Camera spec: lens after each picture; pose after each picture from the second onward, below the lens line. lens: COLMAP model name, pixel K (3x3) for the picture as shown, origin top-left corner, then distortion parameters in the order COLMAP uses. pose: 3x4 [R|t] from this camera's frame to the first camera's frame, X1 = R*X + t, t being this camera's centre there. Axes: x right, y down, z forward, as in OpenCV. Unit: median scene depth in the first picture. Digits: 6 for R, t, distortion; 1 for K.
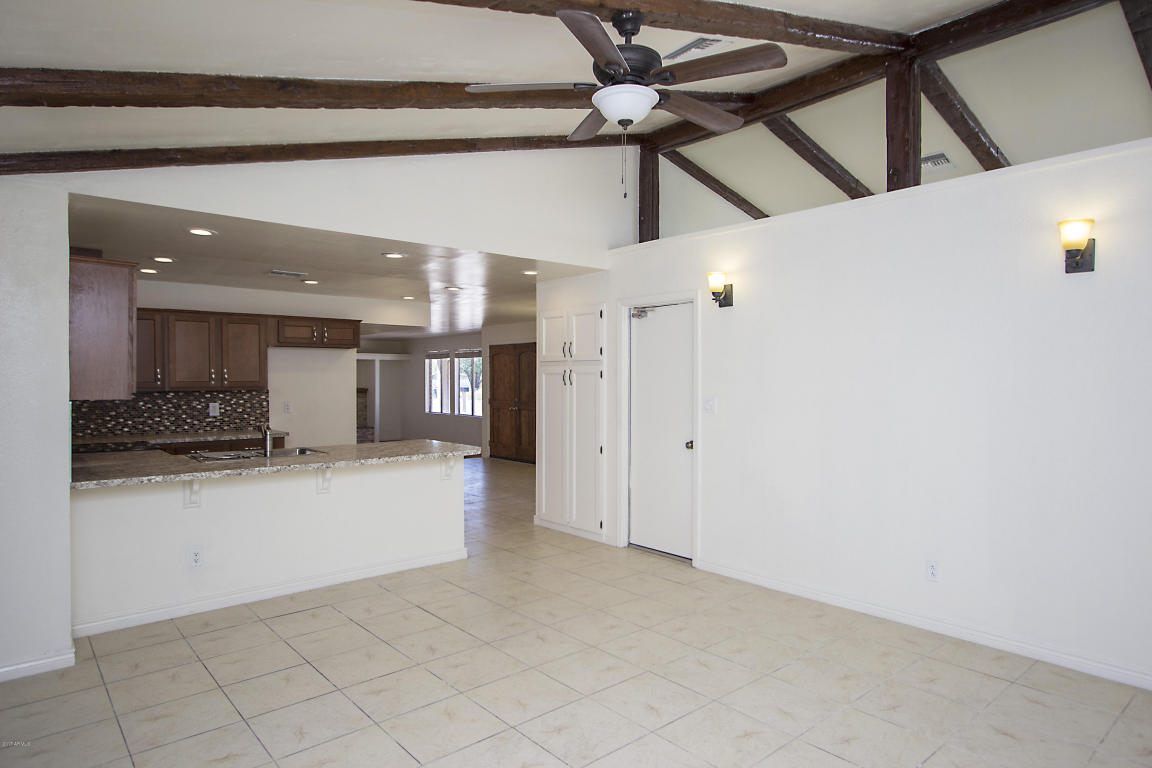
lens RADIAL K [[674.5, 0, 584.4], [0, 674.5, 385.0], [0, 0, 1]] dist [-0.015422, 0.009784]
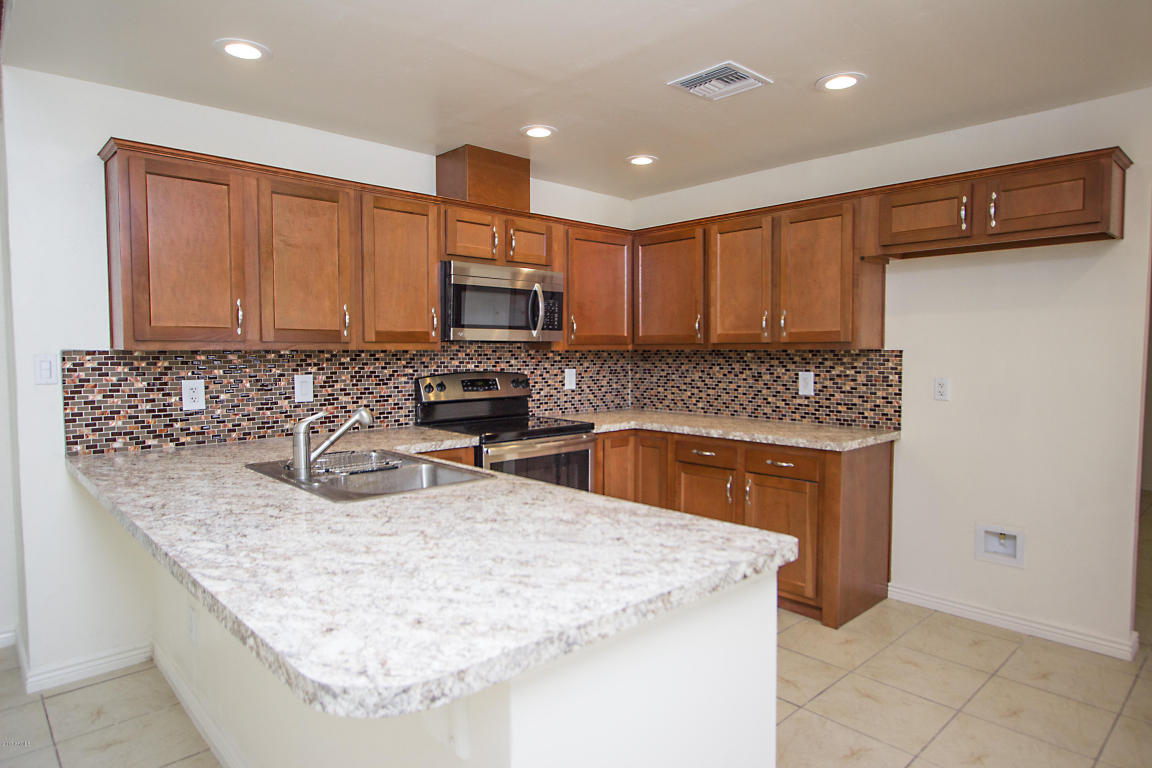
lens RADIAL K [[674.5, 0, 582.2], [0, 674.5, 387.7], [0, 0, 1]] dist [-0.015422, 0.009784]
pose [[0.040280, 0.058928, -0.997449, 0.003630], [-0.010544, 0.998229, 0.058549, 0.008757], [0.999133, 0.008159, 0.040830, 0.807321]]
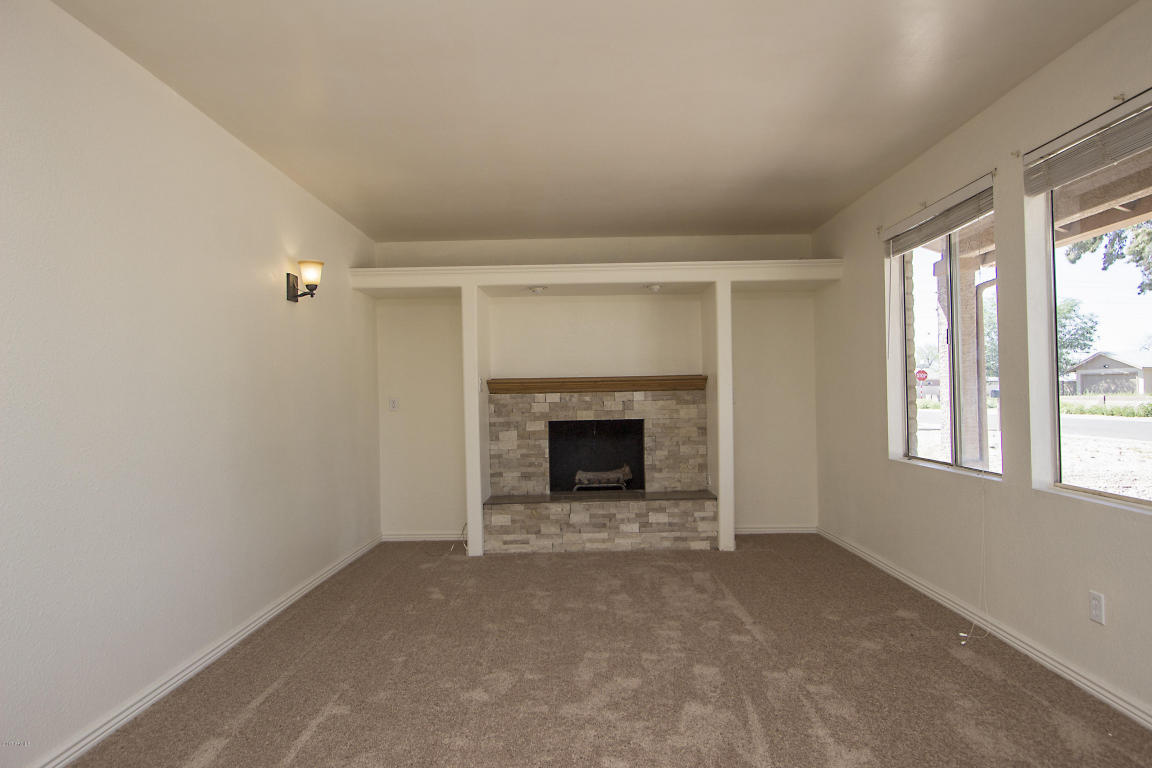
lens RADIAL K [[674.5, 0, 585.4], [0, 674.5, 386.2], [0, 0, 1]] dist [-0.015422, 0.009784]
pose [[0.769311, -0.022886, -0.638464, -0.378987], [0.010224, 0.999671, -0.023514, 0.042692], [0.638792, 0.011562, 0.769292, 1.727044]]
